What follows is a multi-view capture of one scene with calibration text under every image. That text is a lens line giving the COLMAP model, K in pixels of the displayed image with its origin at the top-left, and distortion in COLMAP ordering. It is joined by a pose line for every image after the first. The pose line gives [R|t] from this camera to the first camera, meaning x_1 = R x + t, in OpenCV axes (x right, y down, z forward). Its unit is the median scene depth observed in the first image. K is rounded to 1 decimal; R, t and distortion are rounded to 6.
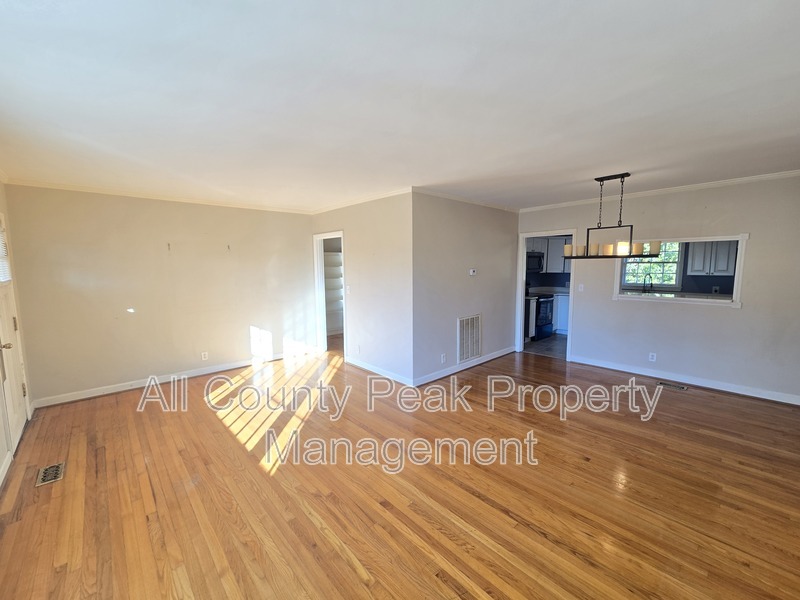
lens RADIAL K [[329.7, 0, 406.8], [0, 329.7, 302.1], [0, 0, 1]] dist [0.001590, 0.000416]
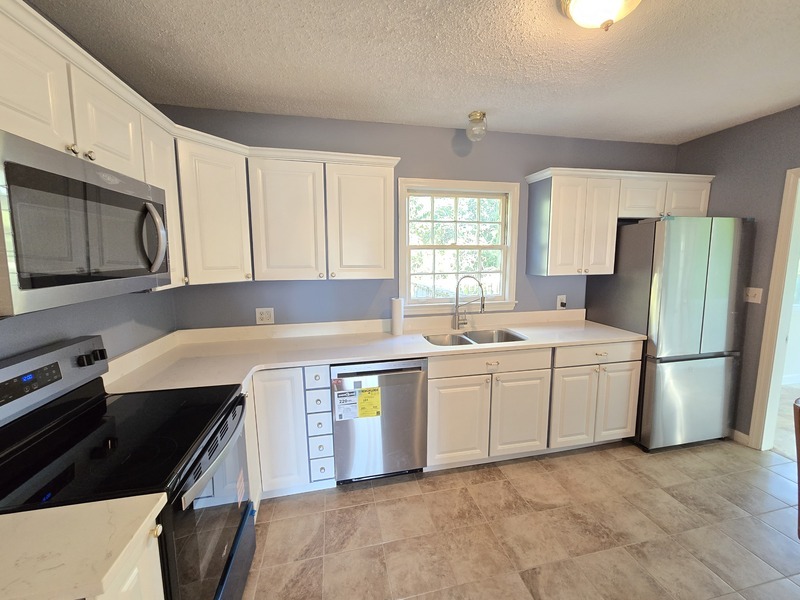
lens RADIAL K [[329.7, 0, 402.4], [0, 329.7, 300.6], [0, 0, 1]] dist [0.001590, 0.000416]
pose [[0.516647, -0.119206, 0.847860, 0.456975], [0.098601, 0.991956, 0.079382, -0.123062], [-0.850502, 0.042588, 0.524245, 1.126340]]
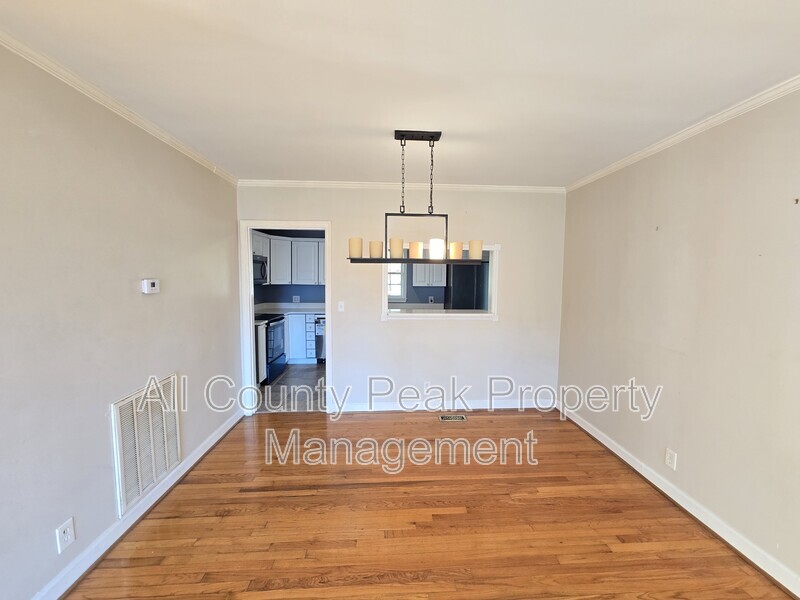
lens RADIAL K [[329.7, 0, 406.8], [0, 329.7, 299.8], [0, 0, 1]] dist [0.001590, 0.000416]
pose [[0.636946, -0.043835, 0.769661, 0.078093], [0.072954, 0.997329, -0.003572, -0.046217], [-0.767449, 0.058425, 0.638443, 0.453898]]
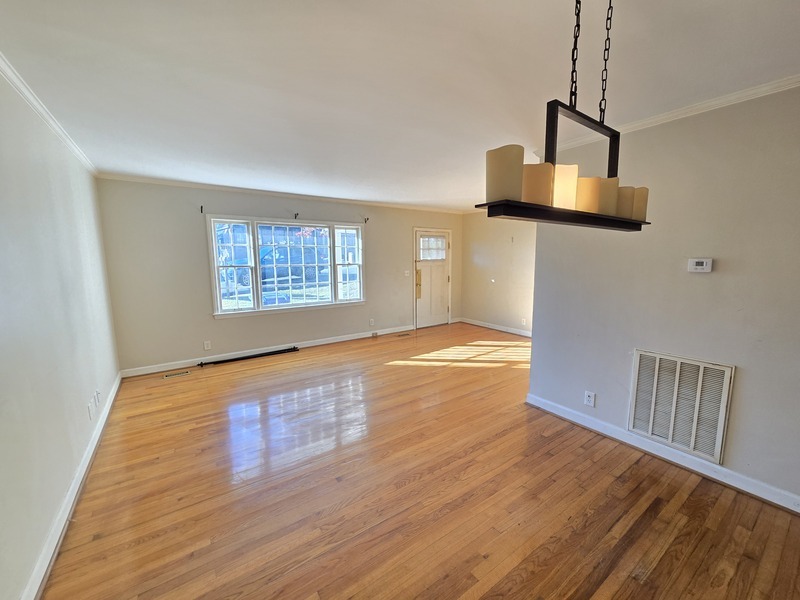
lens RADIAL K [[329.7, 0, 399.5], [0, 329.7, 299.3], [0, 0, 1]] dist [0.001590, 0.000416]
pose [[-0.143779, 0.140101, -0.979642, 0.704710], [-0.104110, 0.982293, 0.155760, -0.072013], [0.984118, 0.124385, -0.126648, 0.652354]]
